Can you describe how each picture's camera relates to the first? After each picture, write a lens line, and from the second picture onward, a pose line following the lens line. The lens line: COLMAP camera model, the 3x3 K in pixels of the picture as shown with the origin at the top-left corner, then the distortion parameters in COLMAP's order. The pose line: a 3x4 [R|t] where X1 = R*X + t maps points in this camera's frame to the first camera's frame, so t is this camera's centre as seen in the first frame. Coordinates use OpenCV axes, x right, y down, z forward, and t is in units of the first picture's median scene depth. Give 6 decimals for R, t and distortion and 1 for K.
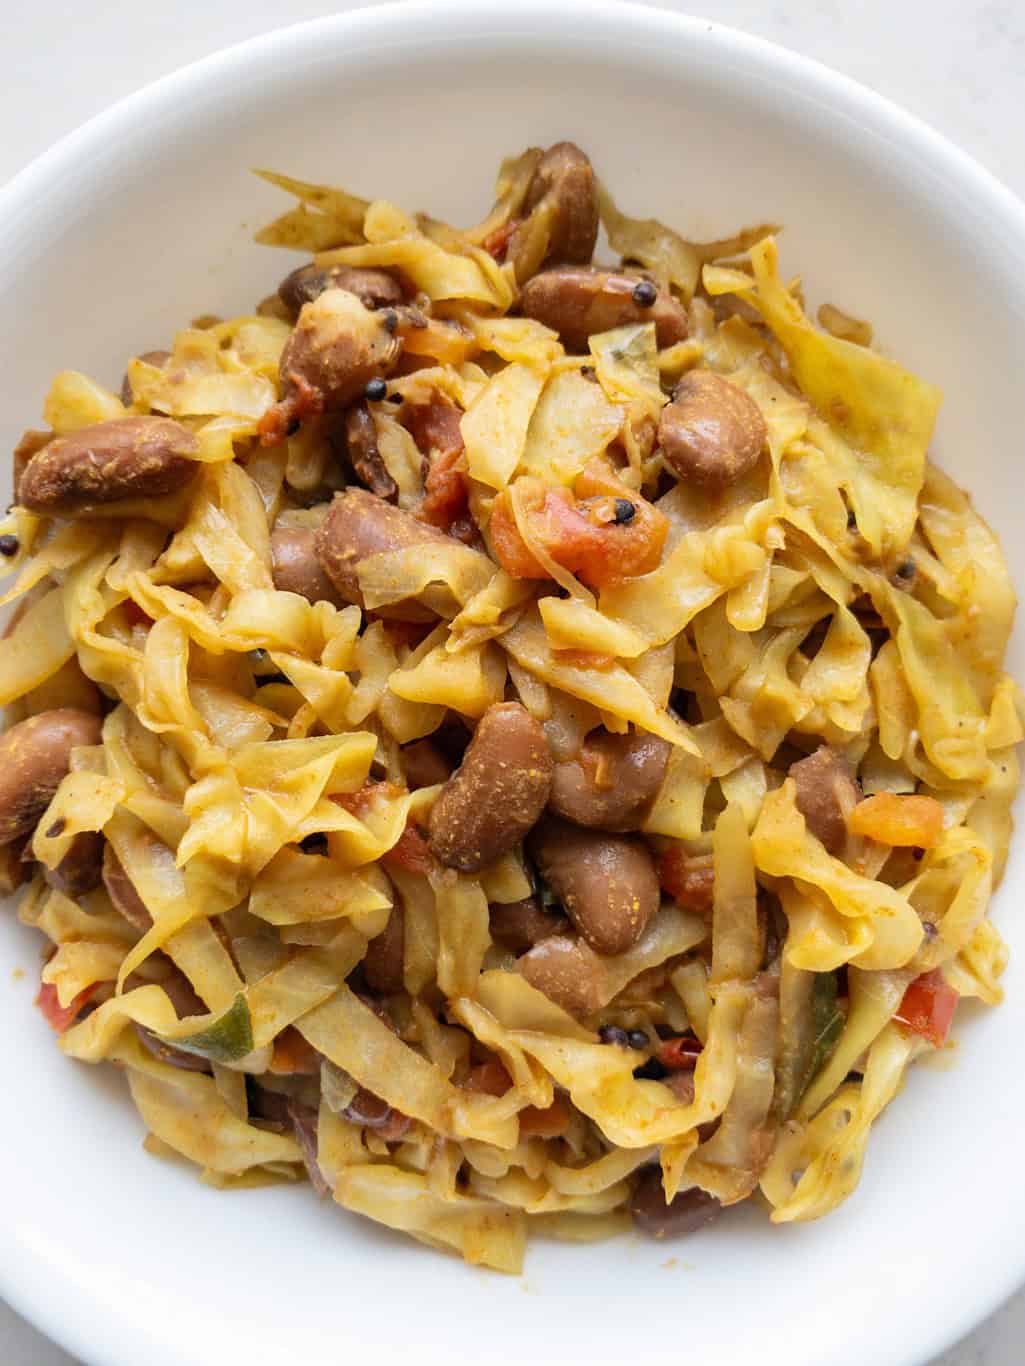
lens RADIAL K [[1141.1, 0, 512.5], [0, 1141.1, 683.0], [0, 0, 1]] dist [-0.072840, -0.003227]
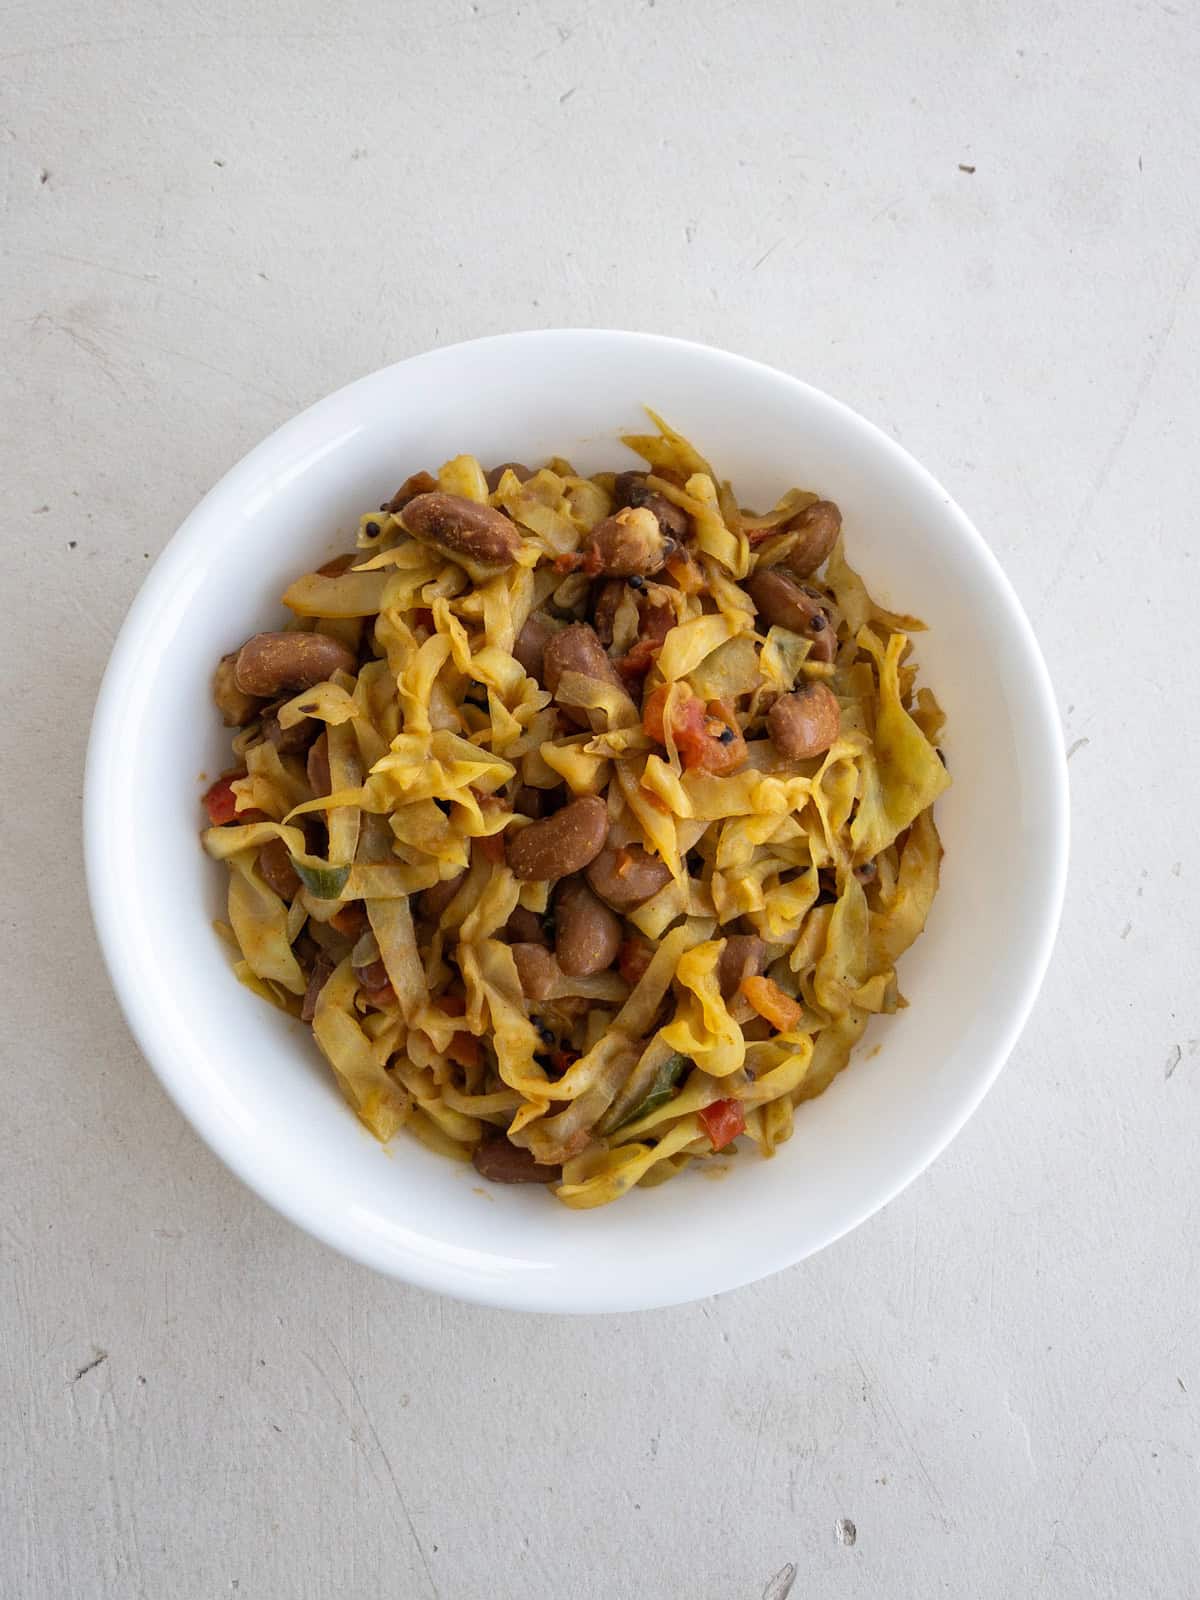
lens RADIAL K [[1227.3, 0, 604.3], [0, 1227.3, 778.3], [0, 0, 1]] dist [0.004474, 0.000096]
pose [[0.840447, 0.541875, 0.004535, -0.019825], [-0.541427, 0.840040, -0.034503, 0.046021], [-0.022506, 0.026542, 0.999394, -0.656994]]
